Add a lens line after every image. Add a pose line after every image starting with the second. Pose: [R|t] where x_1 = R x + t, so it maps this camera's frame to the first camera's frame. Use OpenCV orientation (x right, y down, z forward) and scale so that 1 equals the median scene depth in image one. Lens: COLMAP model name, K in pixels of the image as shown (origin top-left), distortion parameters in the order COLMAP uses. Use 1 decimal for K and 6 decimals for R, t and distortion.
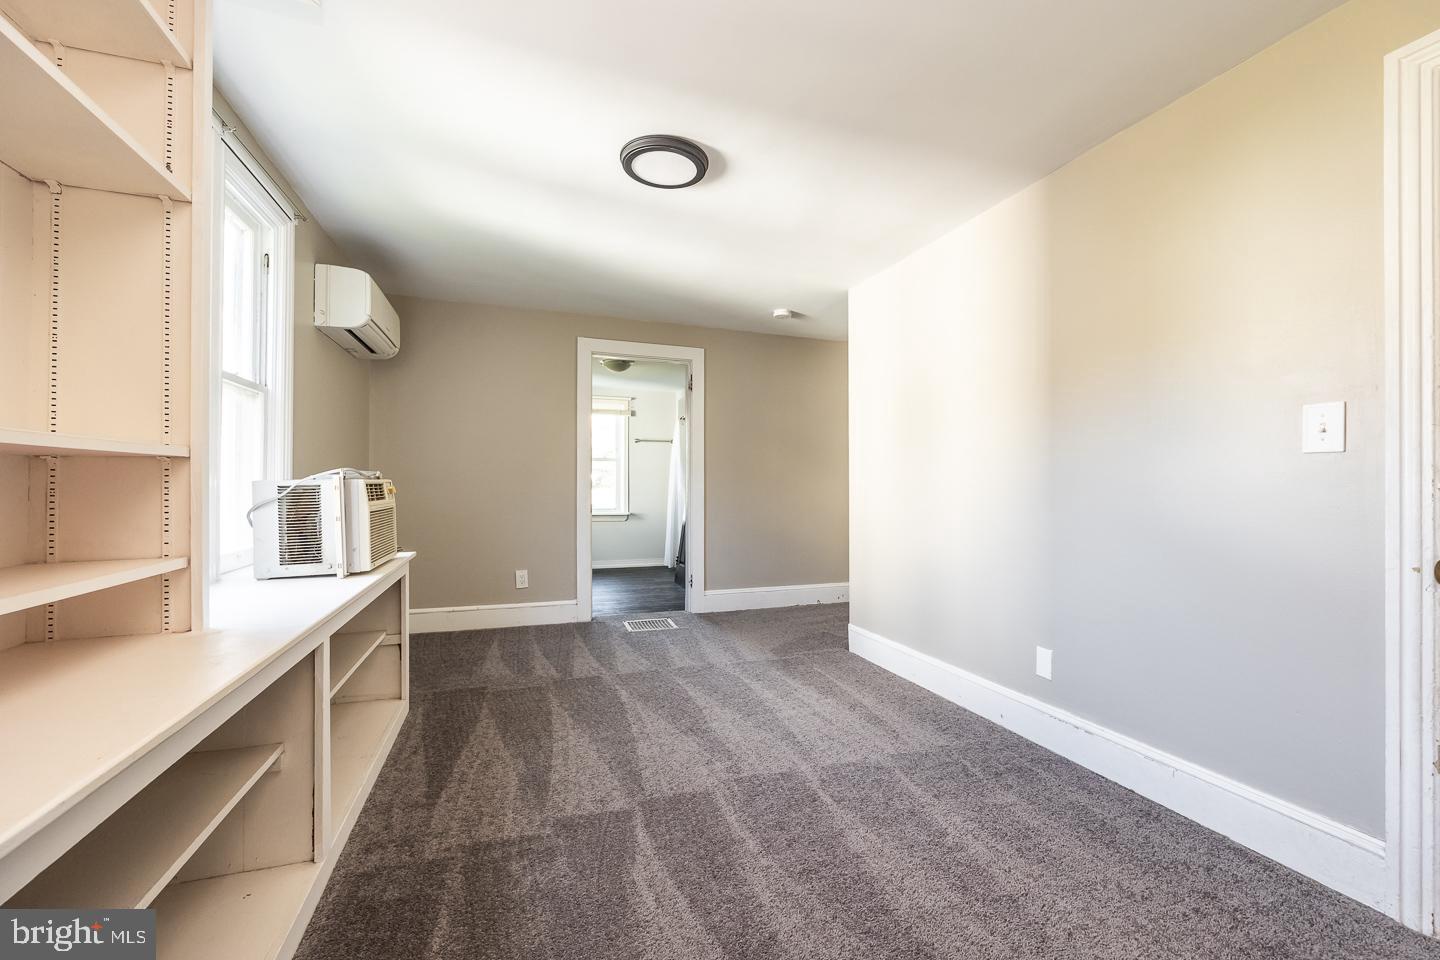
lens RADIAL K [[582.6, 0, 719.9], [0, 582.6, 487.5], [0, 0, 1]] dist [-0.004341, 0.000916]
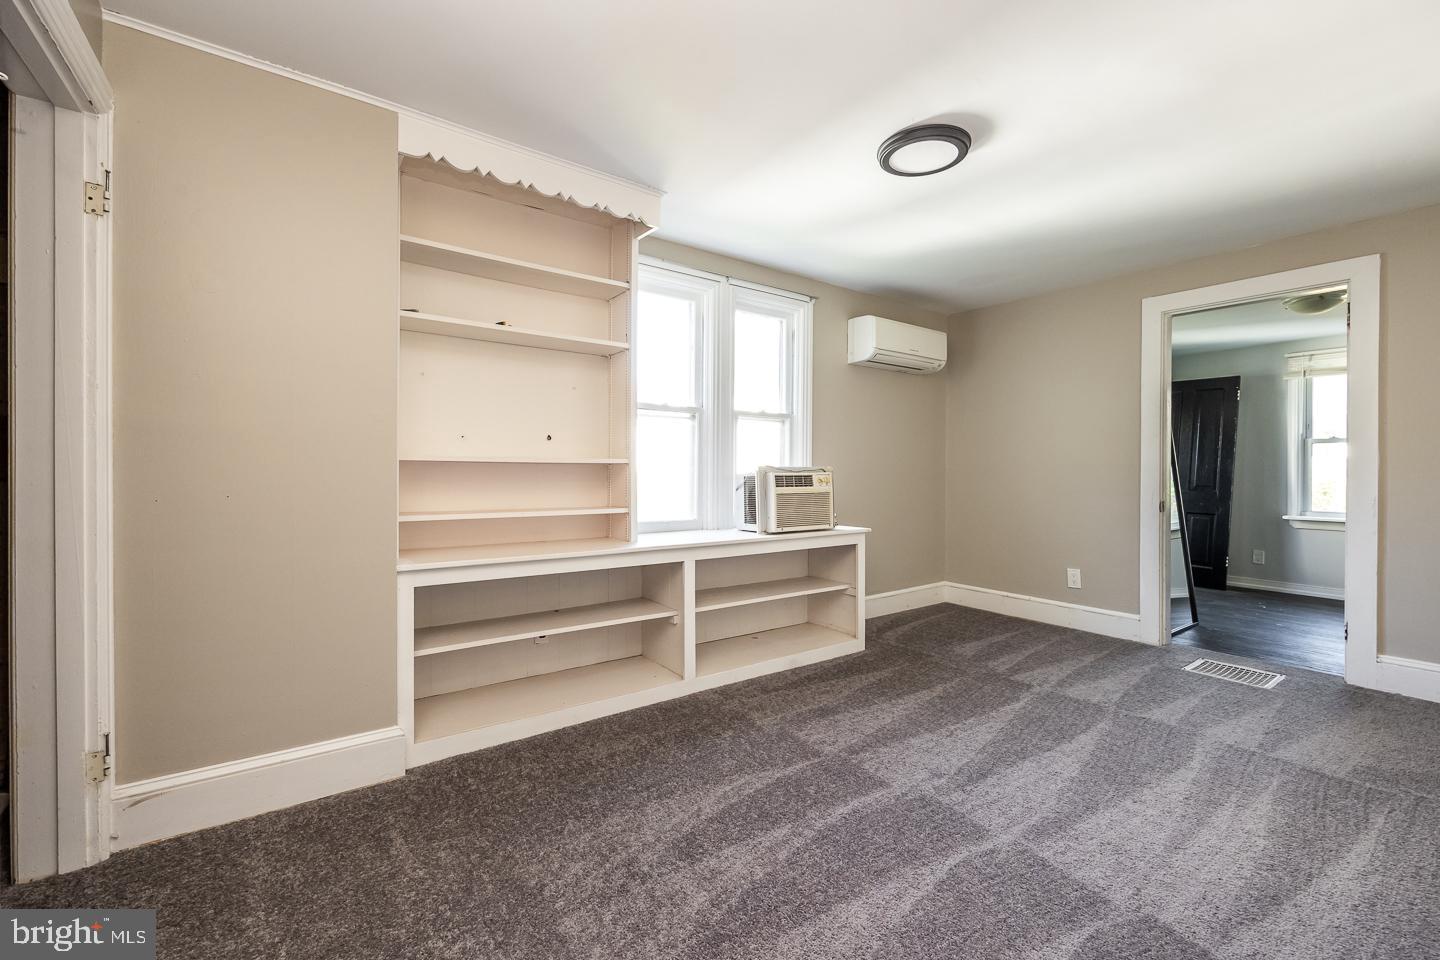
lens RADIAL K [[582.6, 0, 721.9], [0, 582.6, 468.1], [0, 0, 1]] dist [-0.004341, 0.000916]
pose [[0.301408, -0.005448, -0.953480, 0.506922], [-0.007414, 0.999940, -0.008057, -0.008499], [0.953466, 0.009497, 0.301350, 0.245576]]
